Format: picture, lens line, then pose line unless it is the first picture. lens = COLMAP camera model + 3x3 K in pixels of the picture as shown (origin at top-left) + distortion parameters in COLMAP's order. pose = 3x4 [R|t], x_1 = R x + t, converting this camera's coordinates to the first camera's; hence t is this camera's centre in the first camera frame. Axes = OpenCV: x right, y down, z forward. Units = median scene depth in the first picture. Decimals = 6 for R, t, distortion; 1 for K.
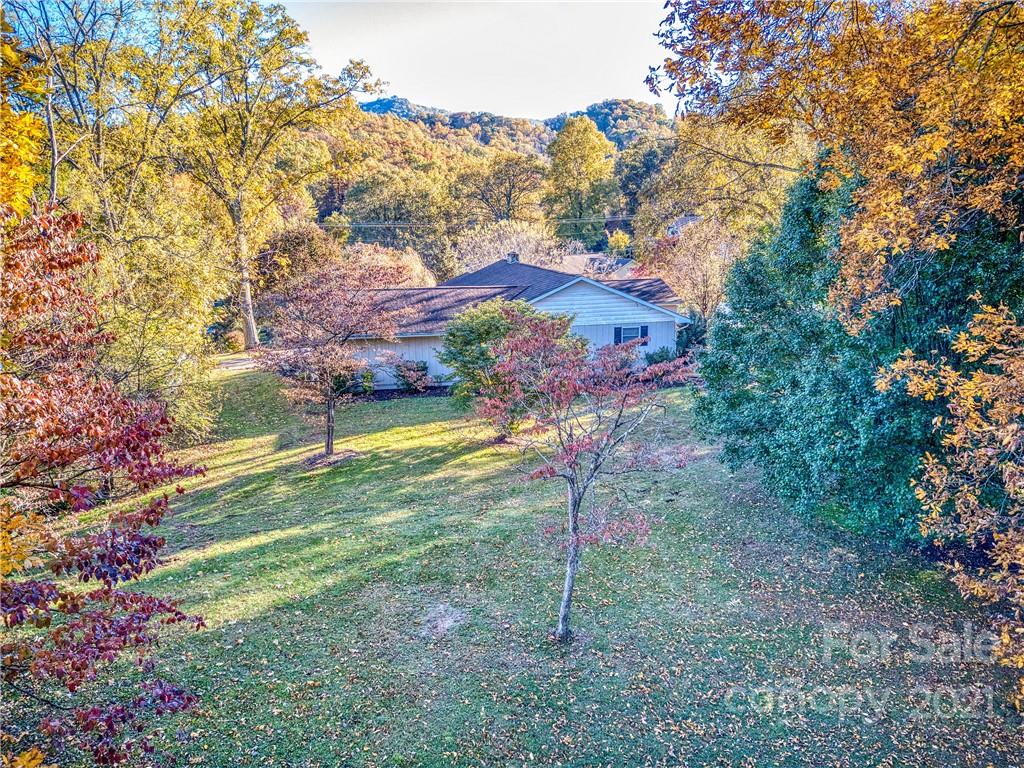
lens RADIAL K [[795.4, 0, 510.7], [0, 795.4, 382.7], [0, 0, 1]] dist [0.018347, -0.007842]
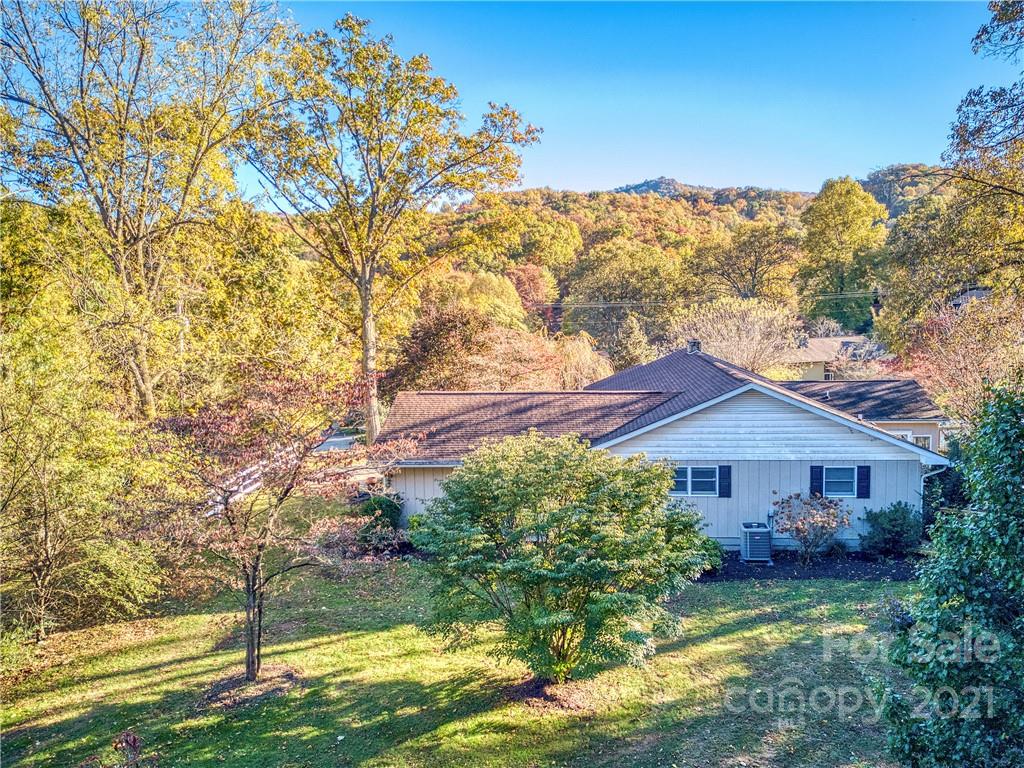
lens RADIAL K [[795.4, 0, 514.2], [0, 795.4, 385.3], [0, 0, 1]] dist [0.018347, -0.007842]
pose [[0.947498, 0.025037, -0.318779, 0.030993], [-0.054685, 0.994930, -0.084398, -0.019147], [0.315050, 0.097400, 0.944064, 0.096665]]
